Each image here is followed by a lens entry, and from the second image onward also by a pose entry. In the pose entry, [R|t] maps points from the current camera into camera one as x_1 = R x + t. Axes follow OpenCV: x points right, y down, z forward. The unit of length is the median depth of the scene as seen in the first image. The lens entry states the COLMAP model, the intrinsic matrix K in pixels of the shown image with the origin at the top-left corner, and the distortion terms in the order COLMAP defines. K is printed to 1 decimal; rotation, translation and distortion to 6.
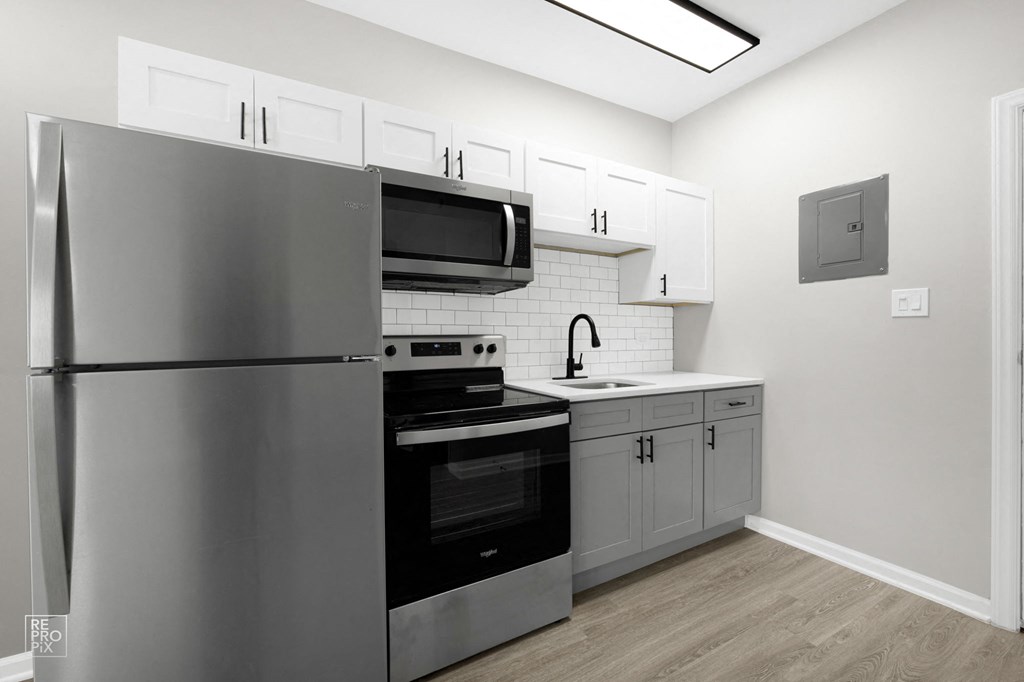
lens RADIAL K [[418.1, 0, 474.0], [0, 418.1, 336.7], [0, 0, 1]] dist [-0.005957, 0.000064]
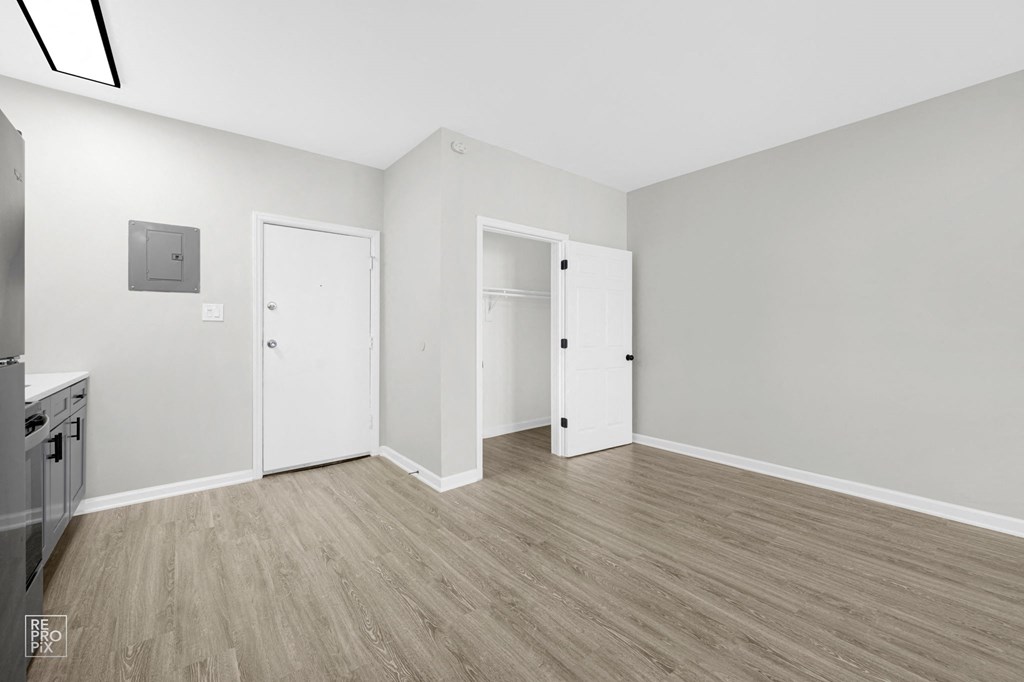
lens RADIAL K [[418.1, 0, 527.6], [0, 418.1, 327.2], [0, 0, 1]] dist [-0.005957, 0.000064]
pose [[-0.198793, 0.008619, 0.980004, -0.848226], [0.003297, 0.999962, -0.008126, -0.006622], [-0.980036, 0.001616, -0.198814, 0.111592]]
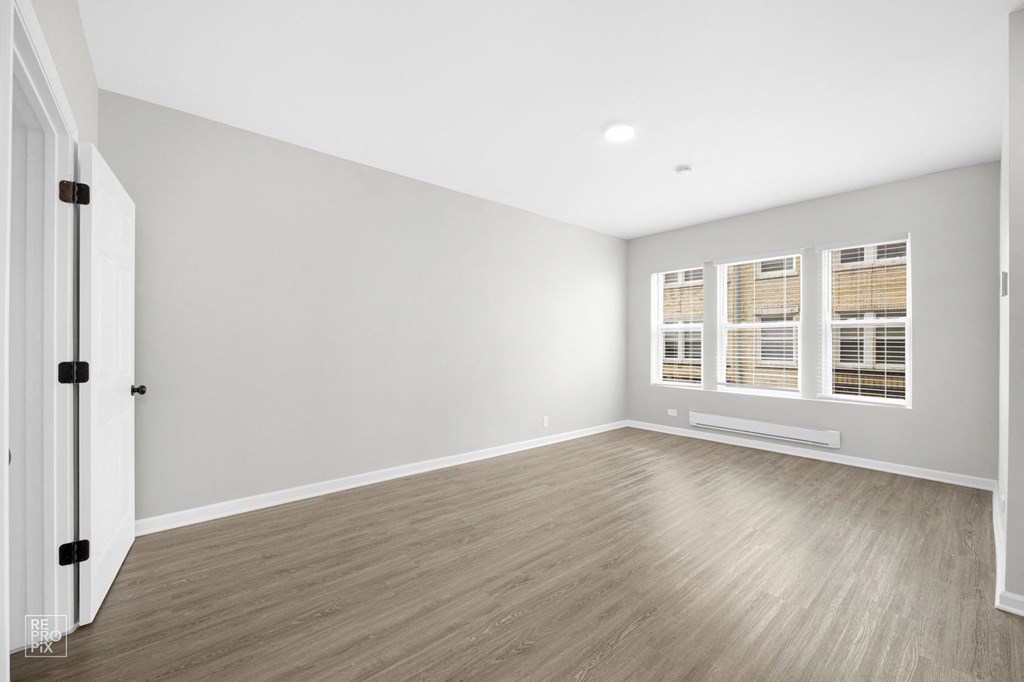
lens RADIAL K [[404.6, 0, 502.8], [0, 404.6, 335.7], [0, 0, 1]] dist [-0.013474, 0.000441]
pose [[-0.978494, -0.009688, -0.206046, 0.395628], [-0.005997, 0.999810, -0.018527, -0.012116], [0.206187, -0.016893, -0.978367, 0.570020]]
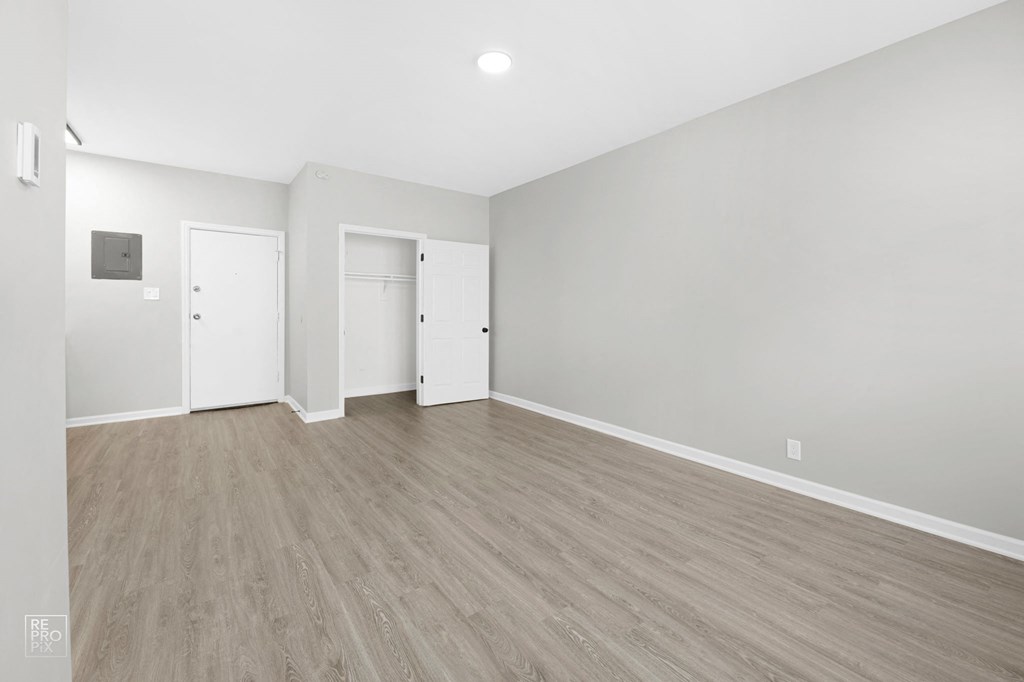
lens RADIAL K [[418.1, 0, 509.1], [0, 418.1, 312.1], [0, 0, 1]] dist [-0.005957, 0.000064]
pose [[-0.153836, -0.007804, 0.988066, -1.617090], [-0.003229, 0.999967, 0.007395, -0.004157], [-0.988091, -0.002052, -0.153856, -0.638205]]
